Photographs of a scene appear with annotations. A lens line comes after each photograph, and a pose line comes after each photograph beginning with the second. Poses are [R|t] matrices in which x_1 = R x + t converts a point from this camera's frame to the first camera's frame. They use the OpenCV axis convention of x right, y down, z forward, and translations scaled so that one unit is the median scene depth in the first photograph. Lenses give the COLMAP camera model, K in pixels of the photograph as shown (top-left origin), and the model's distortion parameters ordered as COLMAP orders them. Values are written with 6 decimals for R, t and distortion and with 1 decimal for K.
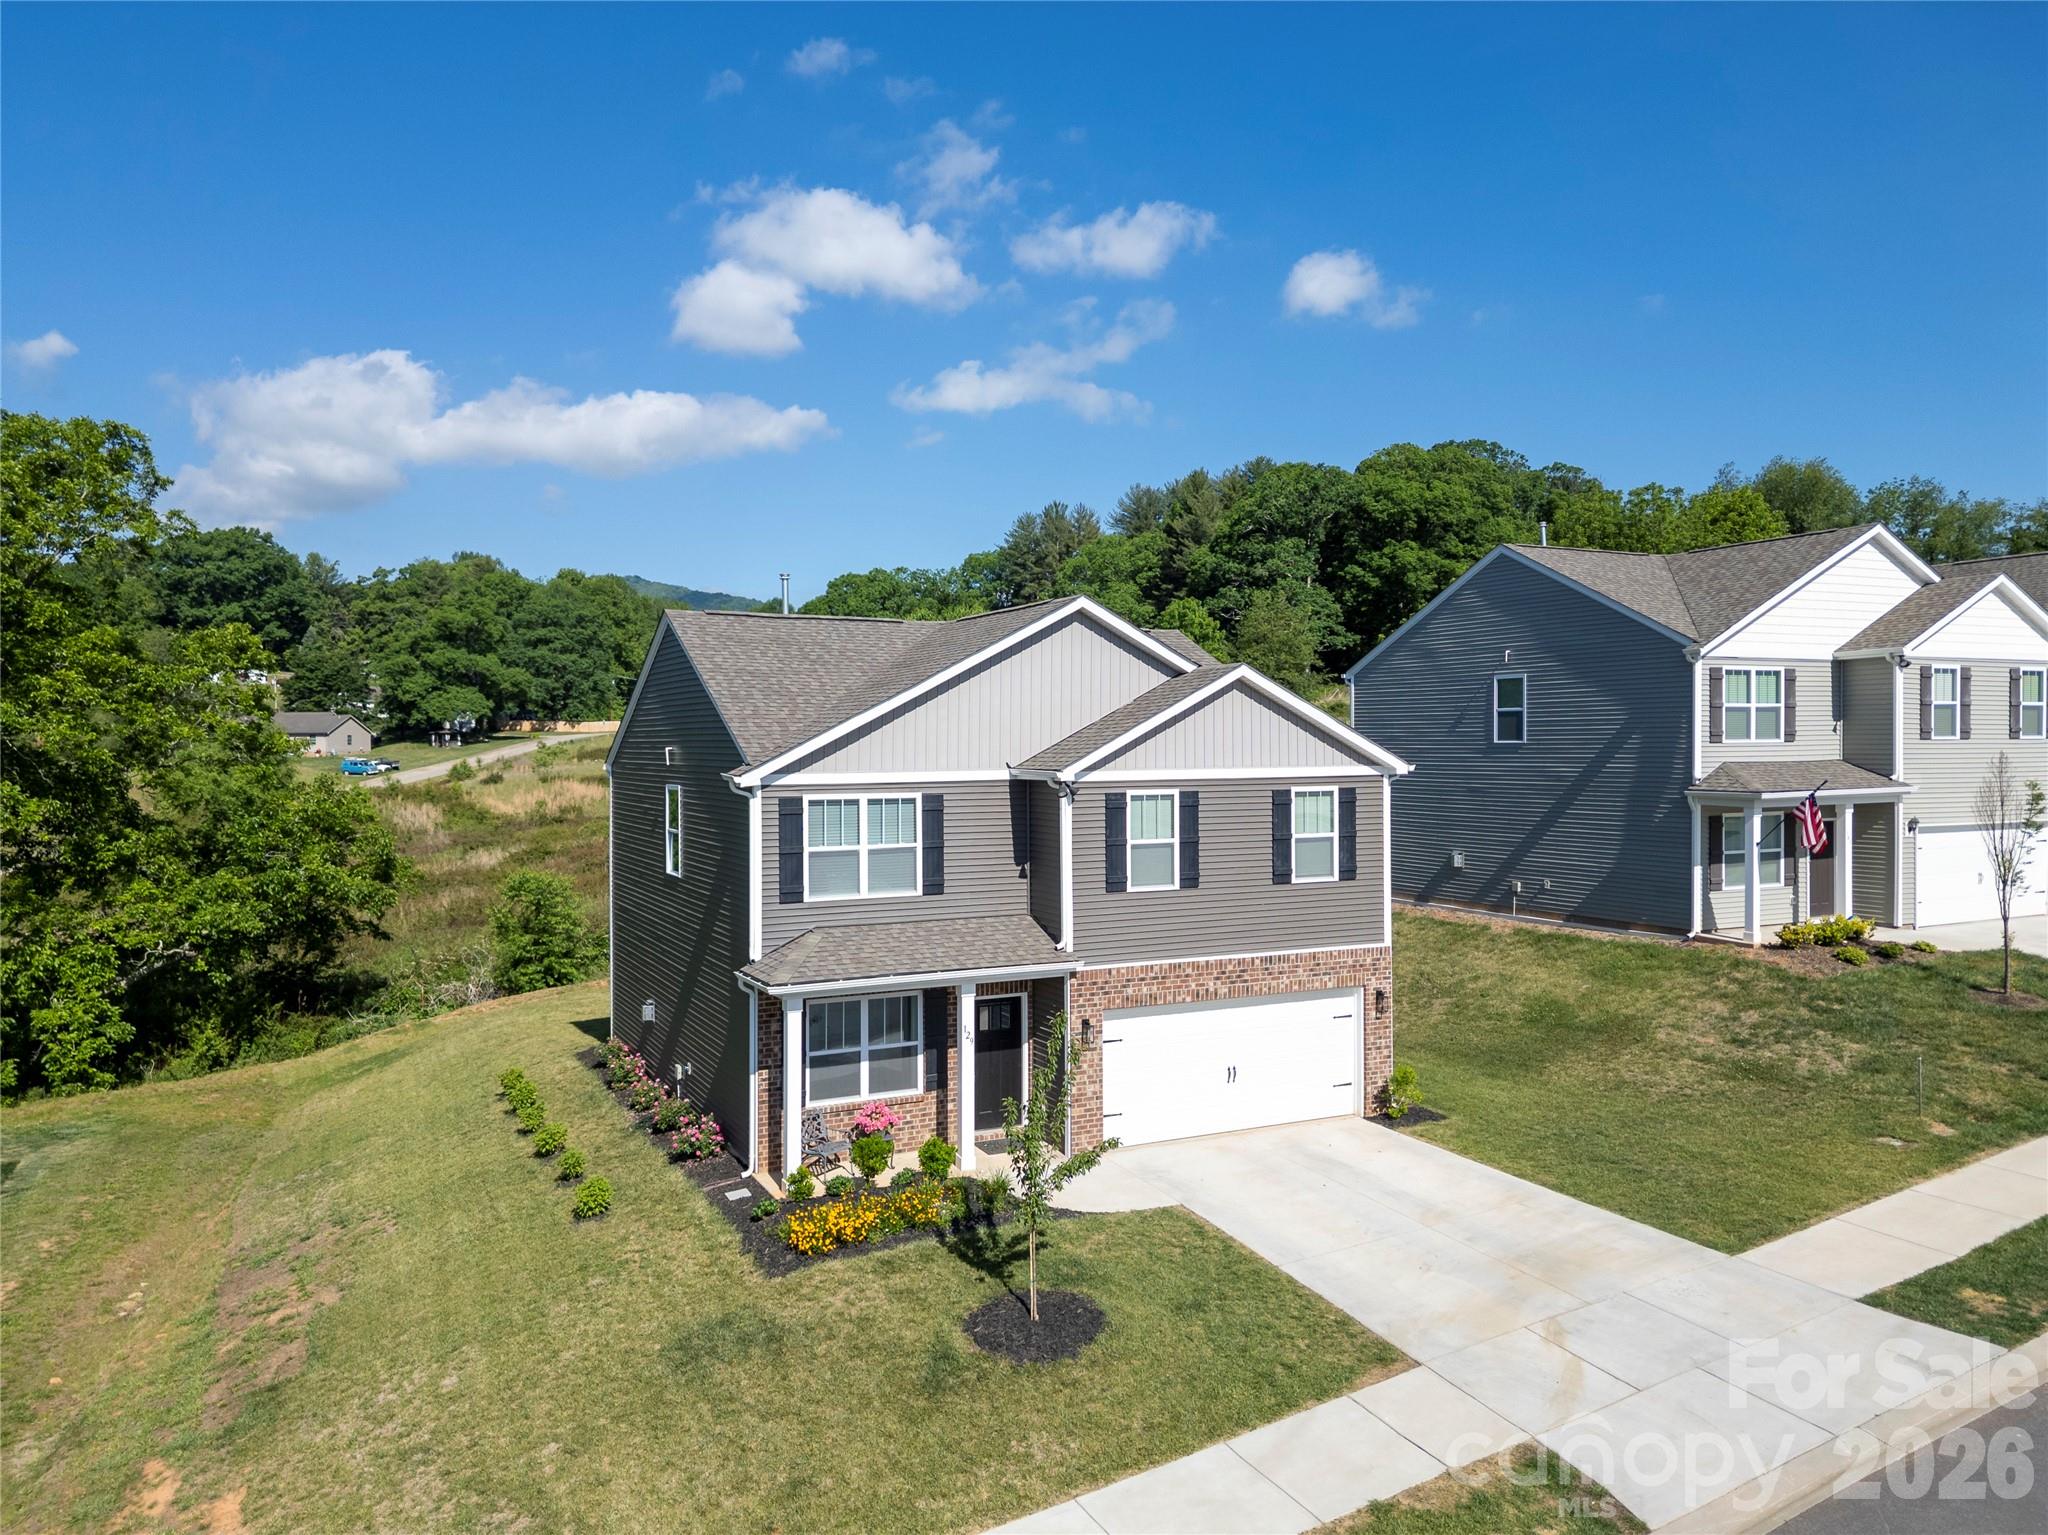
lens RADIAL K [[1446.4, 0, 1024.0], [0, 1446.4, 767.5], [0, 0, 1]] dist [0.068208, -0.068498]
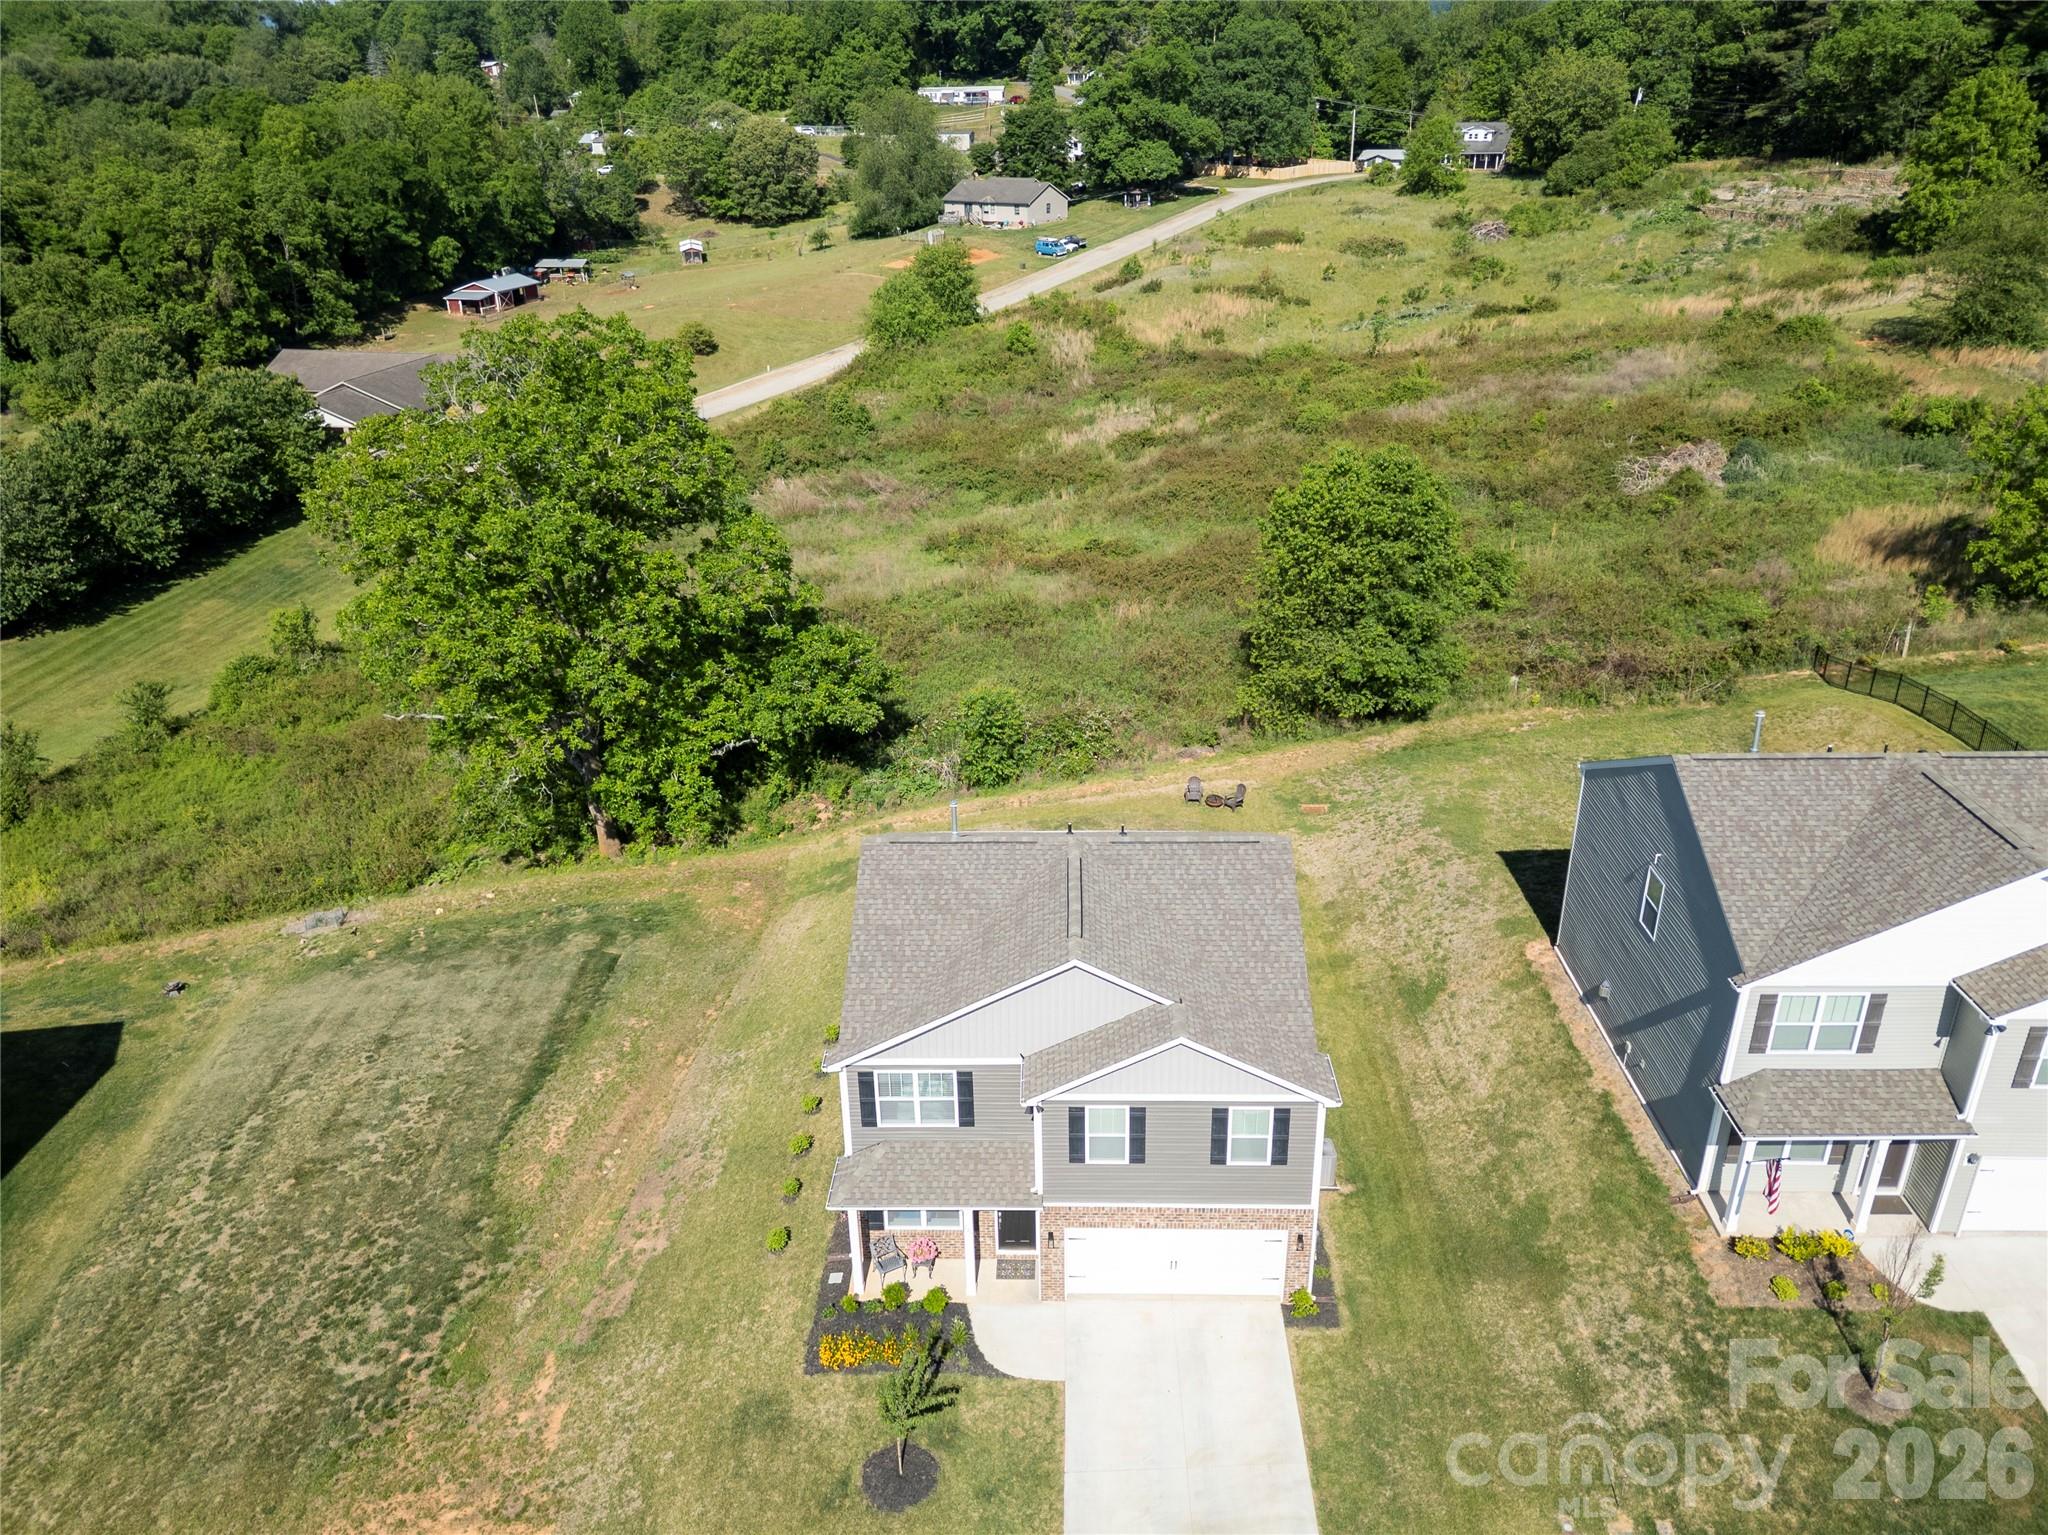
lens RADIAL K [[1456.7, 0, 1022.6], [0, 1456.7, 776.6], [0, 0, 1]] dist [0.069458, -0.070707]
pose [[0.880246, 0.192117, -0.433887, 0.542921], [0.008465, 0.907872, 0.419163, -0.826576], [0.474442, -0.372639, 0.797524, -0.044898]]
